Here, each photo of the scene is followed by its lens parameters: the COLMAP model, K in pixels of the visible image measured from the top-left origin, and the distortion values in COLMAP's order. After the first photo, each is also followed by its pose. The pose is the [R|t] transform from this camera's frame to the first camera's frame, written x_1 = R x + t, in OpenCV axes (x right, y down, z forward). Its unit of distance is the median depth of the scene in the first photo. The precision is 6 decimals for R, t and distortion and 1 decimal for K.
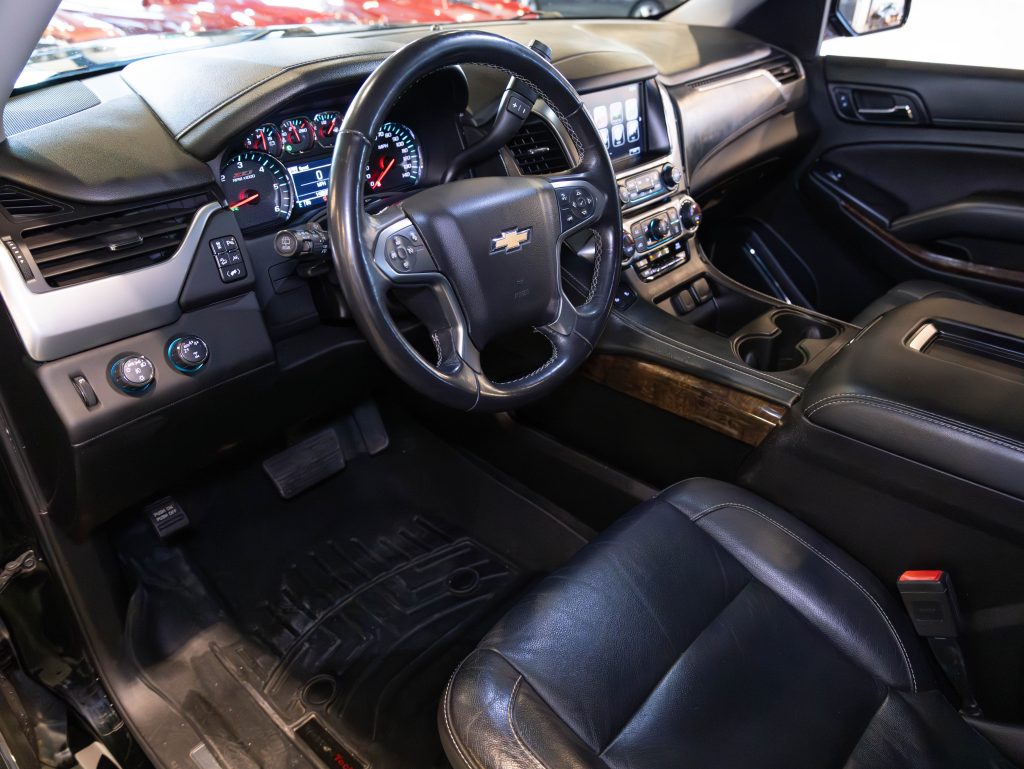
lens RADIAL K [[758.2, 0, 510.7], [0, 758.2, 384.4], [0, 0, 1]] dist [0.000415, 0.011083]
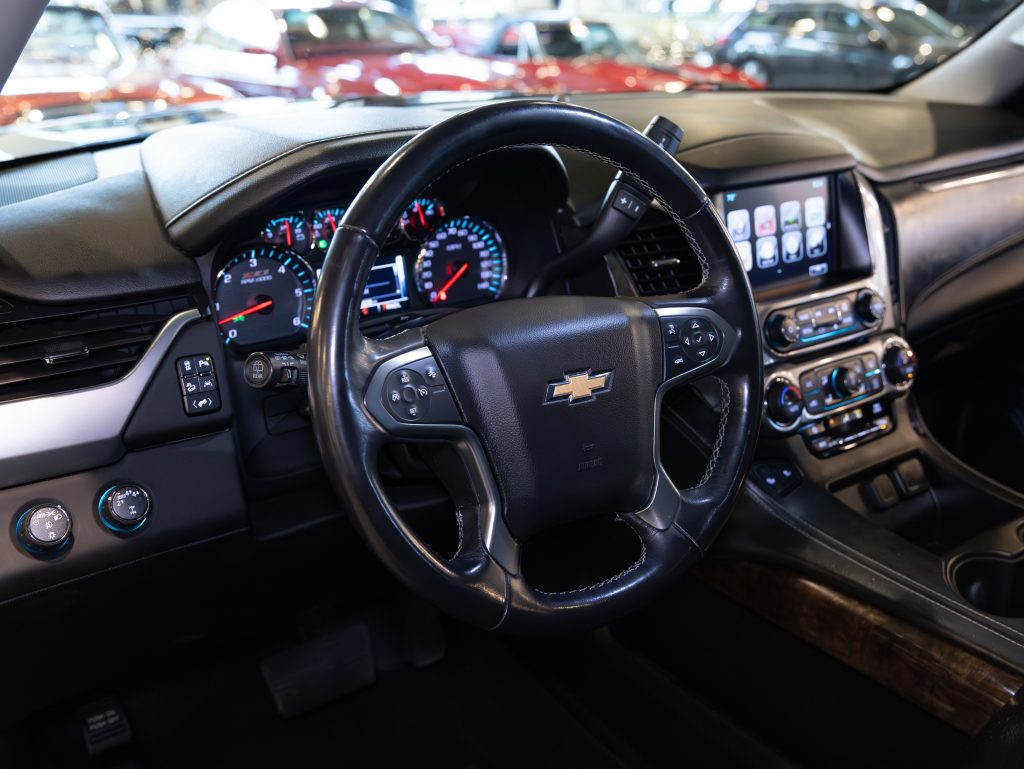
lens RADIAL K [[1039.7, 0, 507.0], [0, 1039.7, 384.4], [0, 0, 1]] dist [-0.000997, 0.000000]
pose [[0.978348, 0.070811, -0.194475, 0.095043], [-0.103105, 0.981502, -0.161316, -0.025084], [0.179454, 0.177875, 0.967552, 0.053584]]
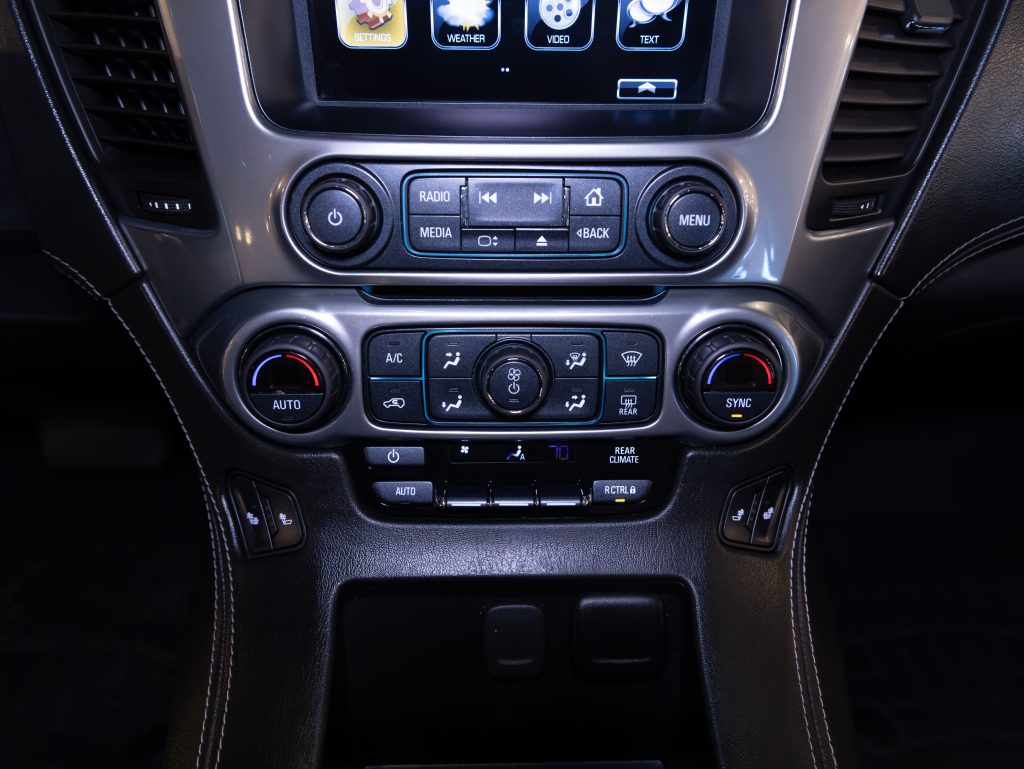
lens RADIAL K [[758.2, 0, 512.0], [0, 758.2, 387.3], [0, 0, 1]] dist [0.000415, 0.011083]
pose [[0.687536, 0.474407, -0.549756, 0.416368], [-0.381192, 0.880176, 0.282813, -0.334024], [0.618051, 0.015118, 0.785993, 0.925359]]
